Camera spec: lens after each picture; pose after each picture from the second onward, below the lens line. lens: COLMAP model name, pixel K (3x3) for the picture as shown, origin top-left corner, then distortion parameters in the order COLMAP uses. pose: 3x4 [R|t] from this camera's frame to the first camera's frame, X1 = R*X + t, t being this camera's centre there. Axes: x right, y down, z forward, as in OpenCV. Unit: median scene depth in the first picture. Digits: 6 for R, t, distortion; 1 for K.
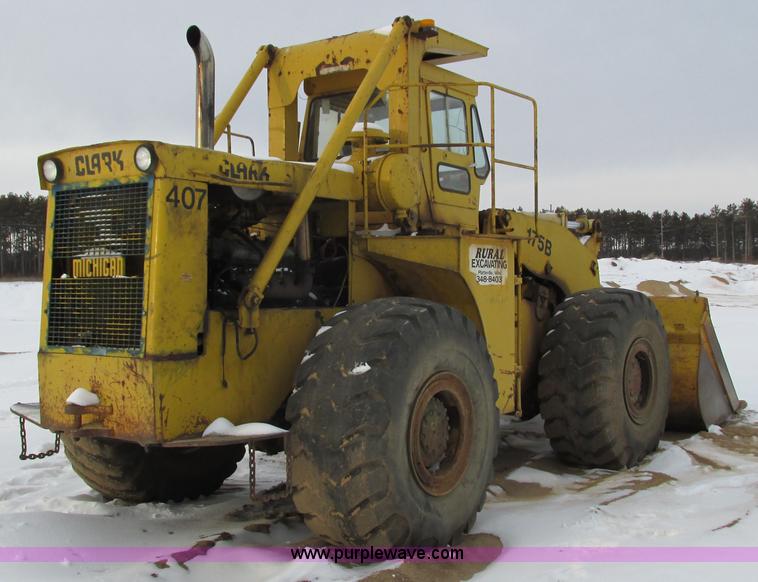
lens RADIAL K [[950.0, 0, 360.4], [0, 950.0, 289.8], [0, 0, 1]] dist [-0.010441, 0.004727]
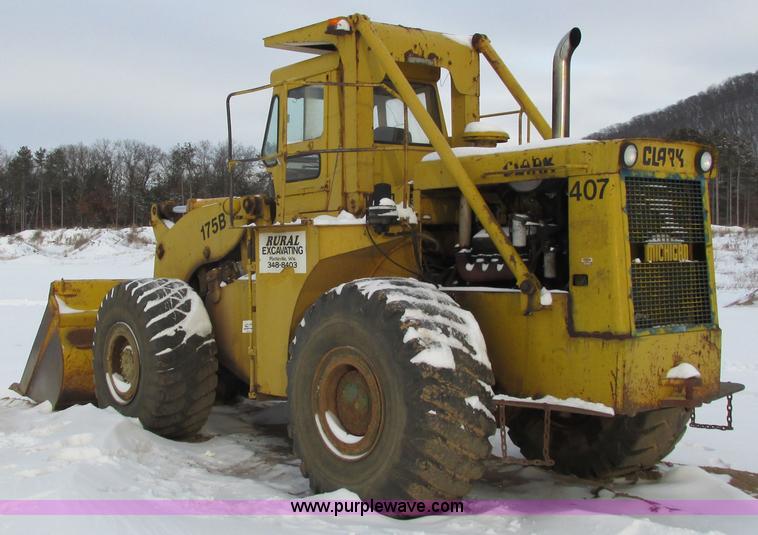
lens RADIAL K [[1025.0, 0, 346.4], [0, 1025.0, 264.9], [0, 0, 1]] dist [-0.003774, 0.023085]
pose [[0.260996, -0.008179, 0.965305, -1.495400], [0.014103, 0.999890, 0.004659, -0.019882], [-0.965237, 0.012398, 0.261082, 1.039229]]
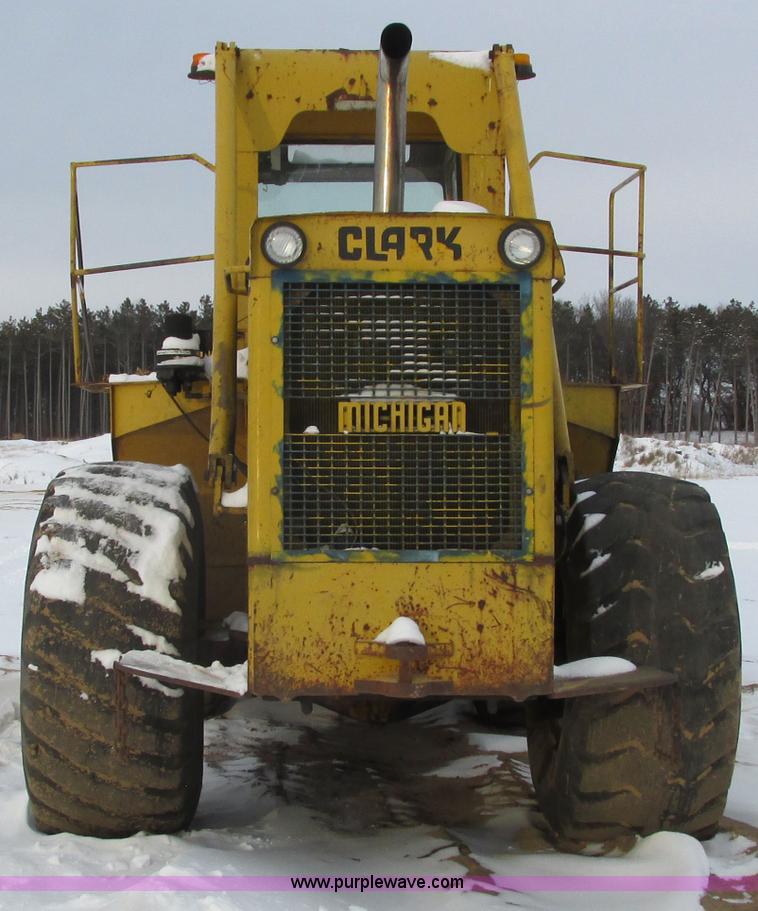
lens RADIAL K [[1746.3, 0, 377.3], [0, 1746.3, 522.5], [0, 0, 1]] dist [-0.003027, 0.138207]
pose [[0.767826, -0.010919, 0.640565, -0.989564], [-0.002656, 0.999792, 0.020226, 0.020884], [-0.640652, -0.017231, 0.767638, 0.157377]]
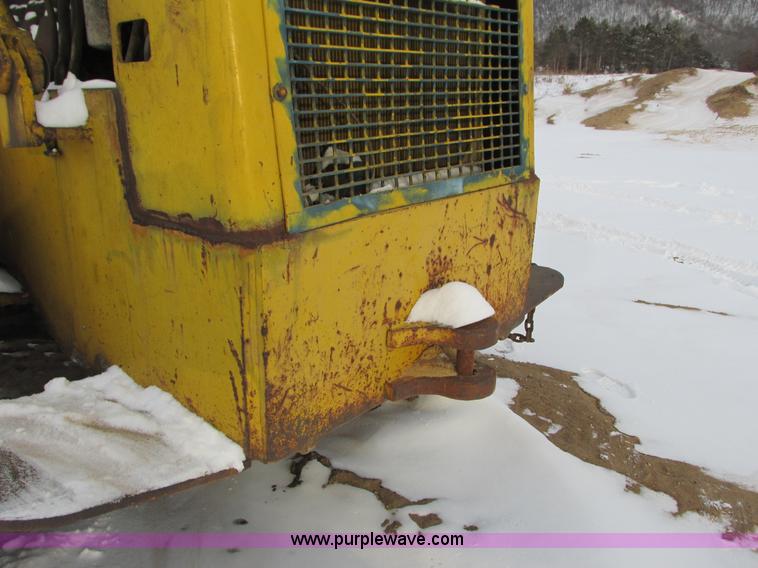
lens RADIAL K [[623.2, 0, 379.0], [0, 623.2, 284.0], [0, 0, 1]] dist [-0.033879, 0.012325]
pose [[0.075864, -0.296166, 0.952119, -0.539702], [0.012482, 0.955078, 0.296092, 0.023591], [-0.997040, -0.010578, 0.076153, 0.986916]]
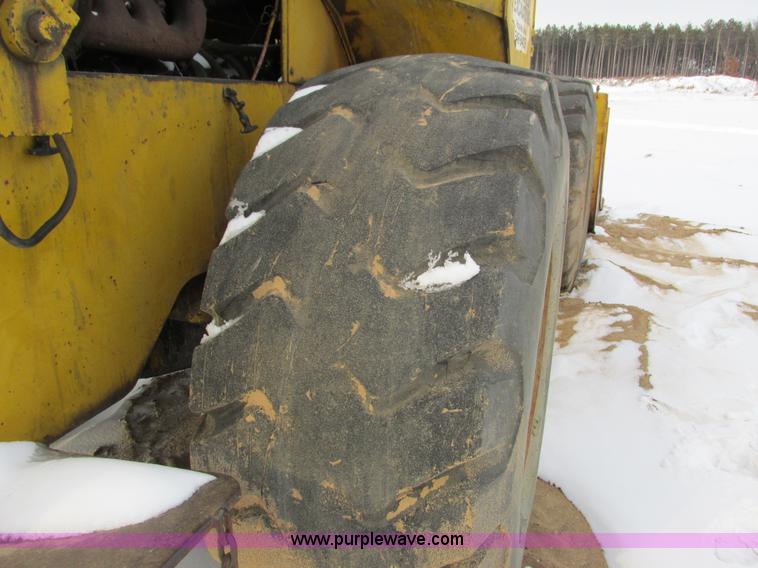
lens RADIAL K [[623.2, 0, 379.0], [0, 623.2, 284.0], [0, 0, 1]] dist [-0.033879, 0.012325]
pose [[0.953586, -0.072087, 0.292366, -0.076922], [-0.015925, 0.957491, 0.288025, 0.028156], [-0.300701, -0.279312, 0.911901, 0.795417]]
